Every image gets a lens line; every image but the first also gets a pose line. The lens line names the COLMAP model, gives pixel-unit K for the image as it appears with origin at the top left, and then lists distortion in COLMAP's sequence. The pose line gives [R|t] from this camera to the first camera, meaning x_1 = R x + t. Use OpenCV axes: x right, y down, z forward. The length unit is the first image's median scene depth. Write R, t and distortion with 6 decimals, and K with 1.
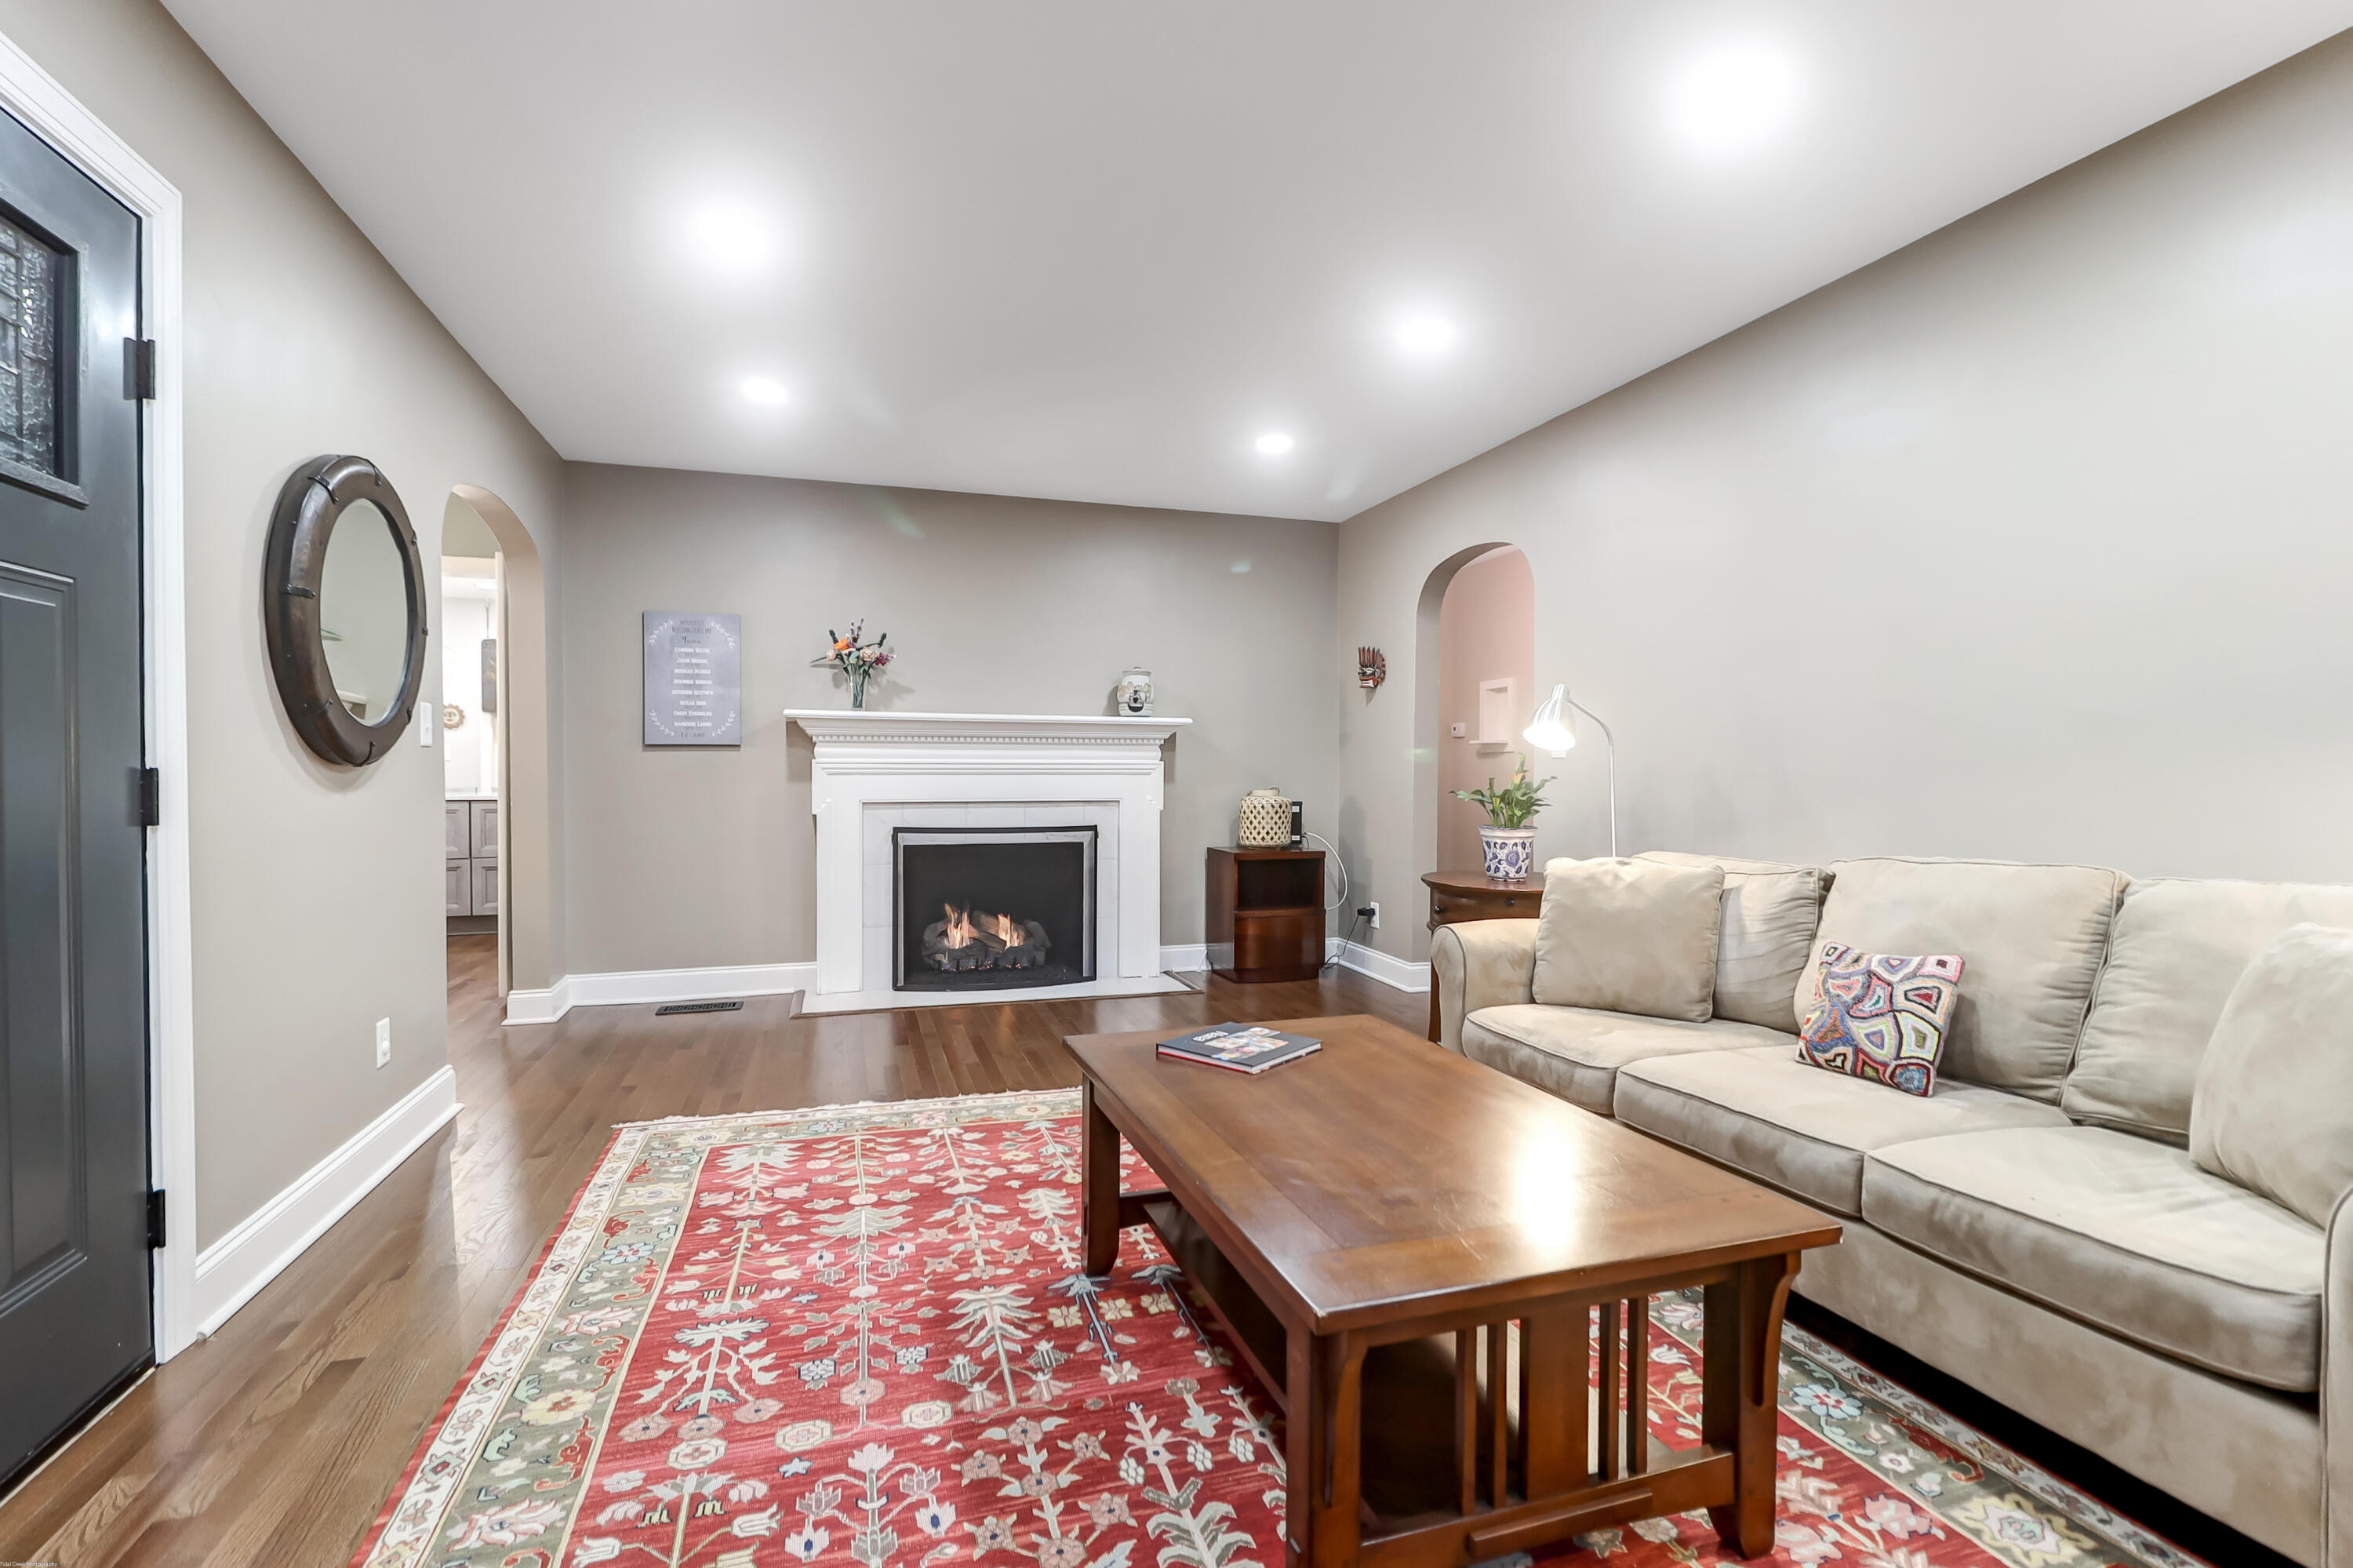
lens RADIAL K [[1087.7, 0, 1180.5], [0, 1087.7, 783.6], [0, 0, 1]] dist [0.001340, -0.000197]
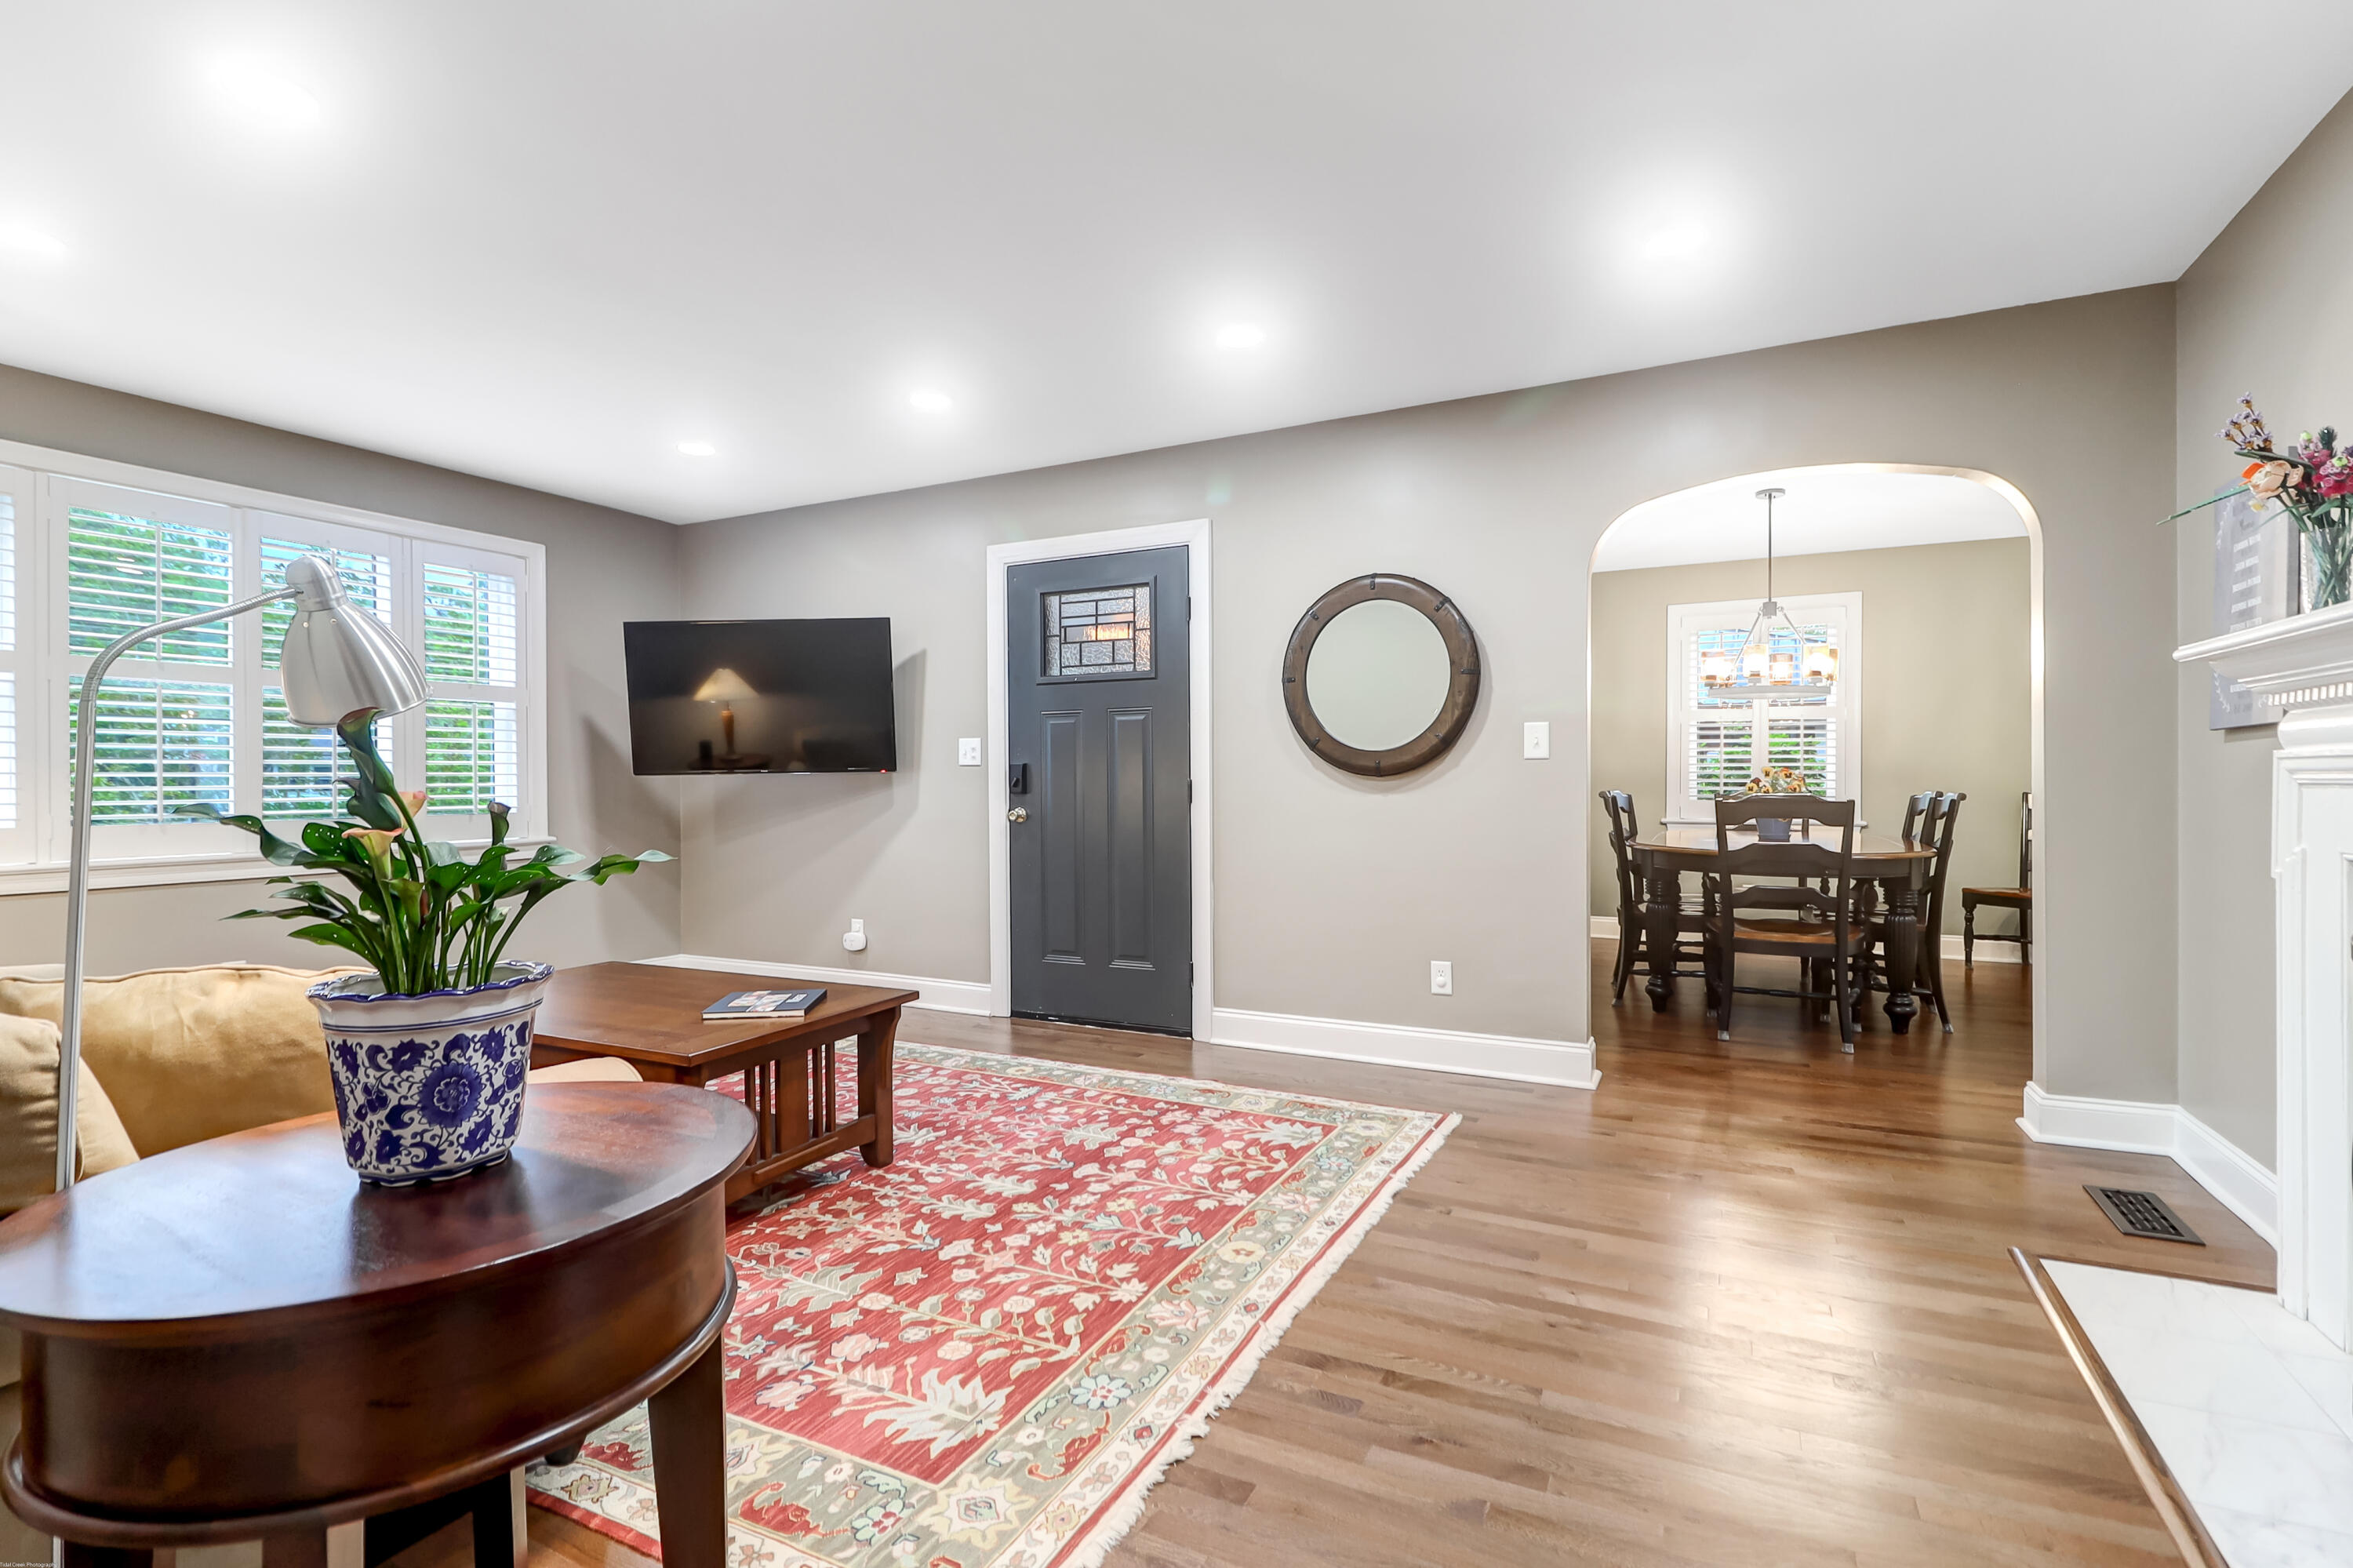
lens RADIAL K [[1087.7, 0, 1185.8], [0, 1087.7, 782.7], [0, 0, 1]] dist [0.001340, -0.000197]
pose [[-0.700245, 0.001533, -0.713901, 0.538359], [-0.009613, 0.999887, 0.011577, -0.024481], [0.713838, 0.014969, -0.700151, 1.962353]]
